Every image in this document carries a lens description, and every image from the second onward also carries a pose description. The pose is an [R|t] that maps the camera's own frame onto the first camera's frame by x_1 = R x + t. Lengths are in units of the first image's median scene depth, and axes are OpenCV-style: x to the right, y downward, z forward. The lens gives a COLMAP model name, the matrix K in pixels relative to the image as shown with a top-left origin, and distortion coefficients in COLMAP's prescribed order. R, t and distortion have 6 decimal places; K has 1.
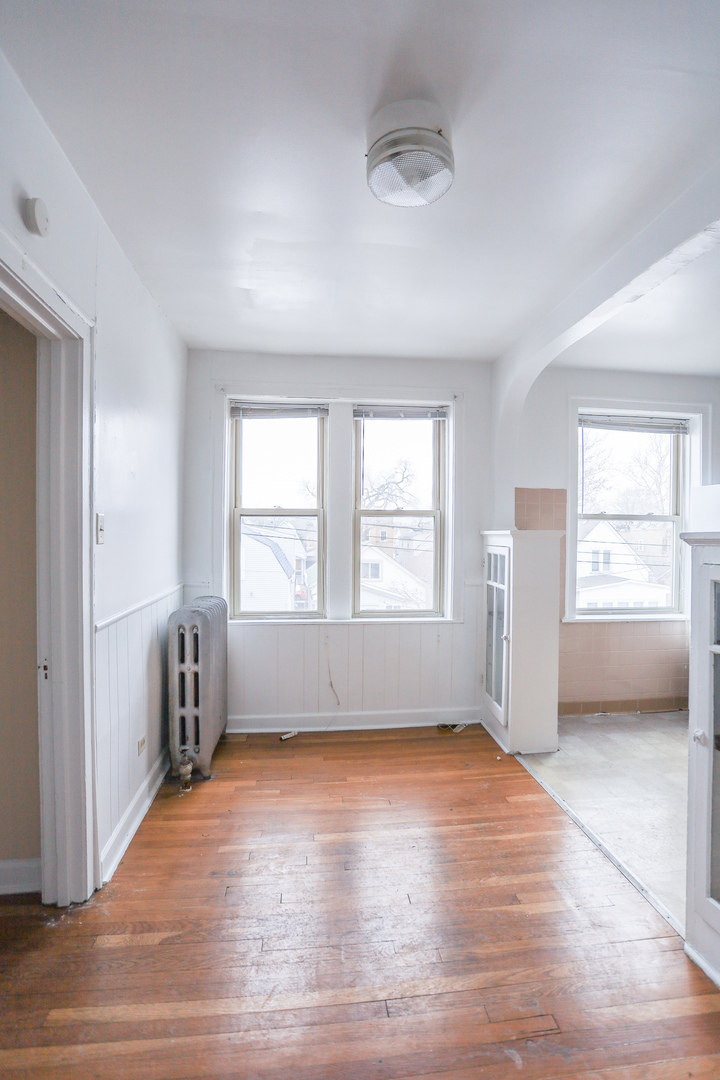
lens RADIAL K [[530.2, 0, 360.0], [0, 530.2, 540.0], [0, 0, 1]] dist [-0.053106, 0.016318]
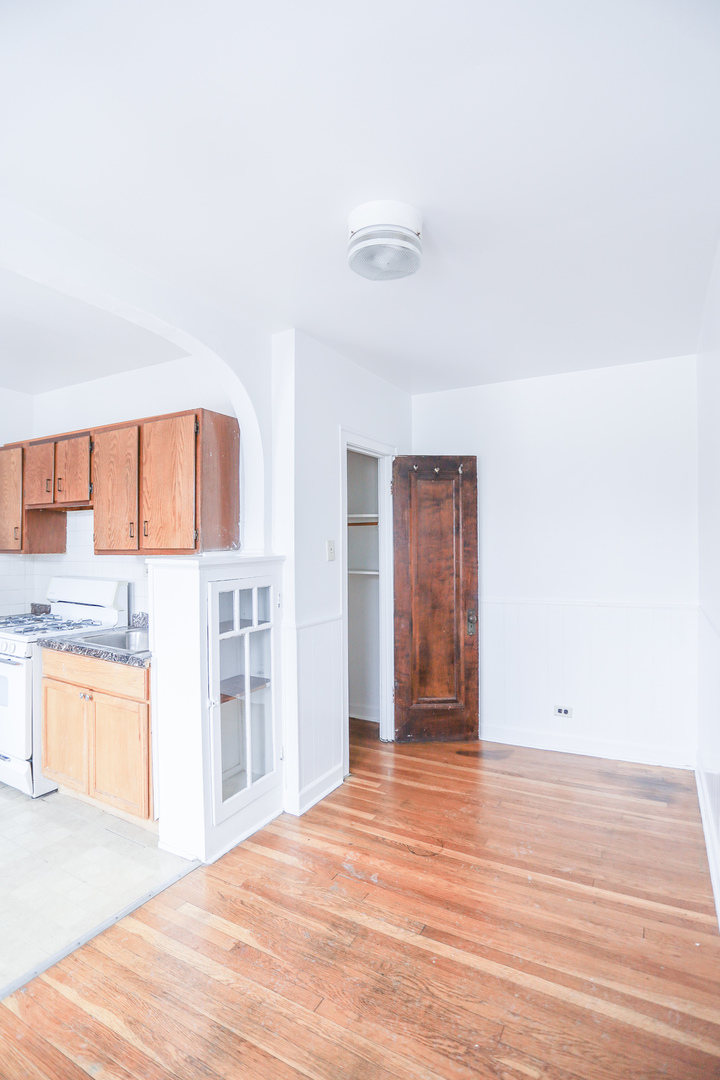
lens RADIAL K [[530.2, 0, 360.0], [0, 530.2, 540.0], [0, 0, 1]] dist [-0.053106, 0.016318]
pose [[-0.813249, 0.005043, 0.581894, -0.269366], [0.004194, 0.999987, -0.002804, -0.036562], [-0.581900, 0.000160, -0.813260, 0.988116]]
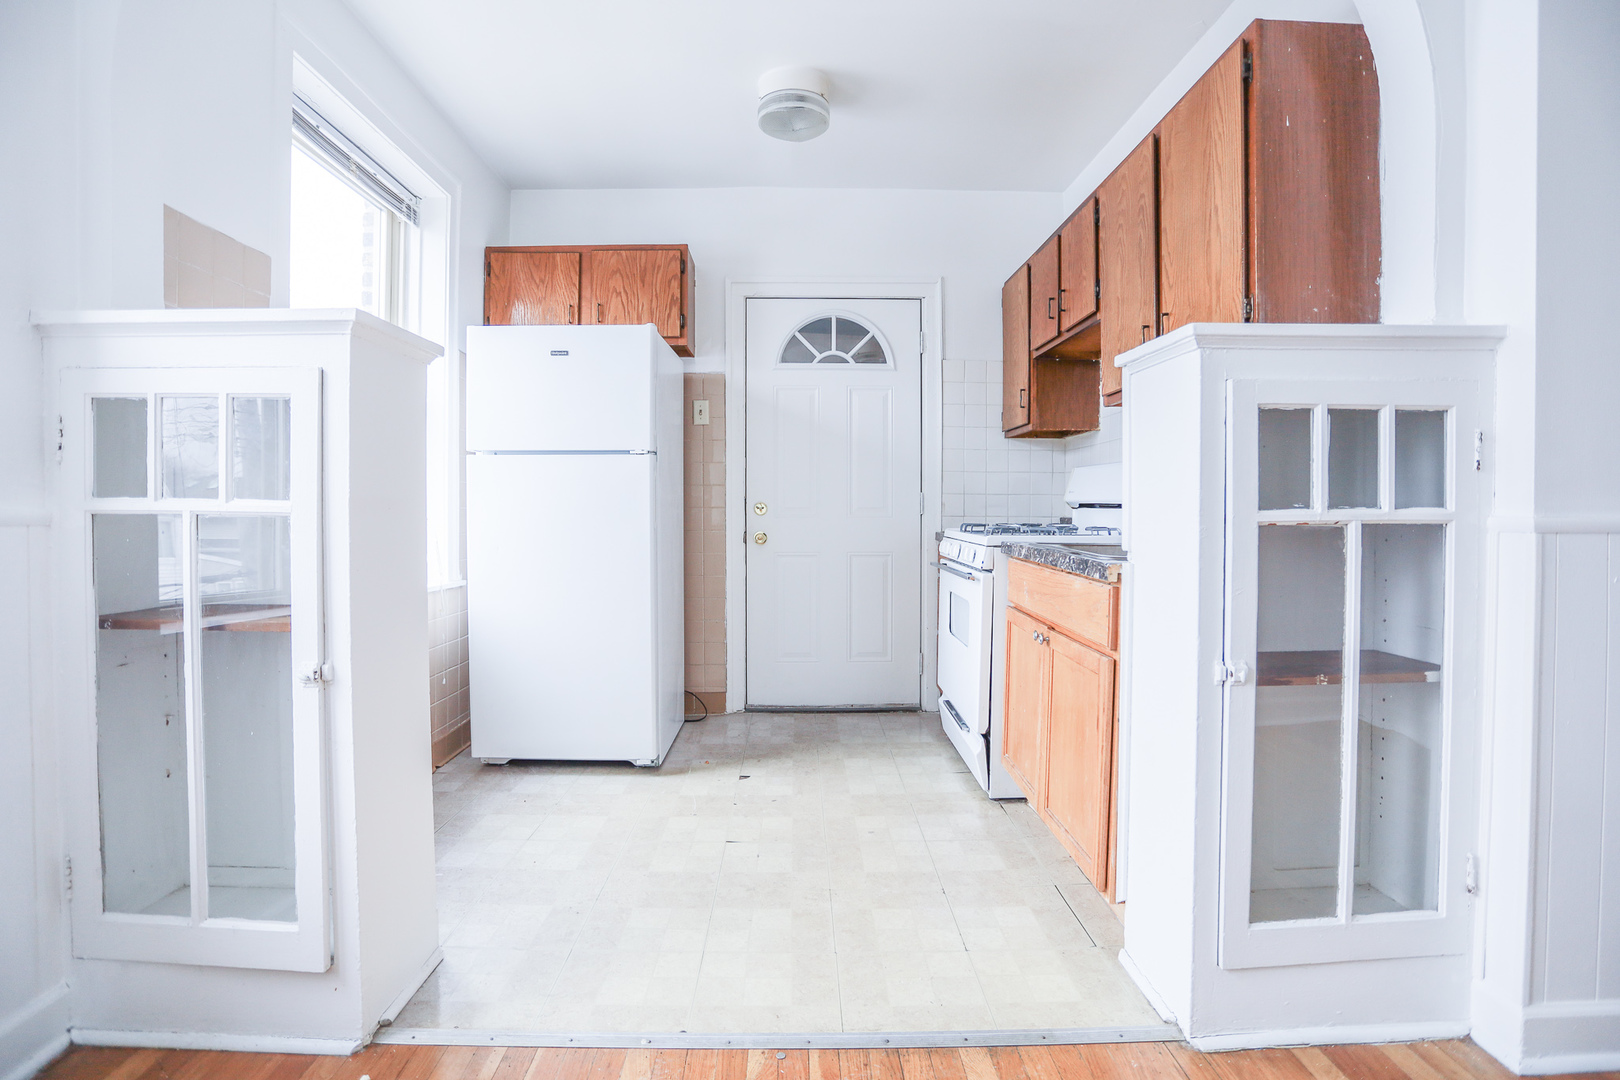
lens RADIAL K [[795.3, 0, 812.0], [0, 795.3, 521.5], [0, 0, 1]] dist [-0.053106, 0.016318]
pose [[0.081076, -0.017560, 0.996553, -0.138123], [0.003281, 0.999844, 0.017351, 0.095431], [-0.996703, 0.001863, 0.081121, 0.707068]]
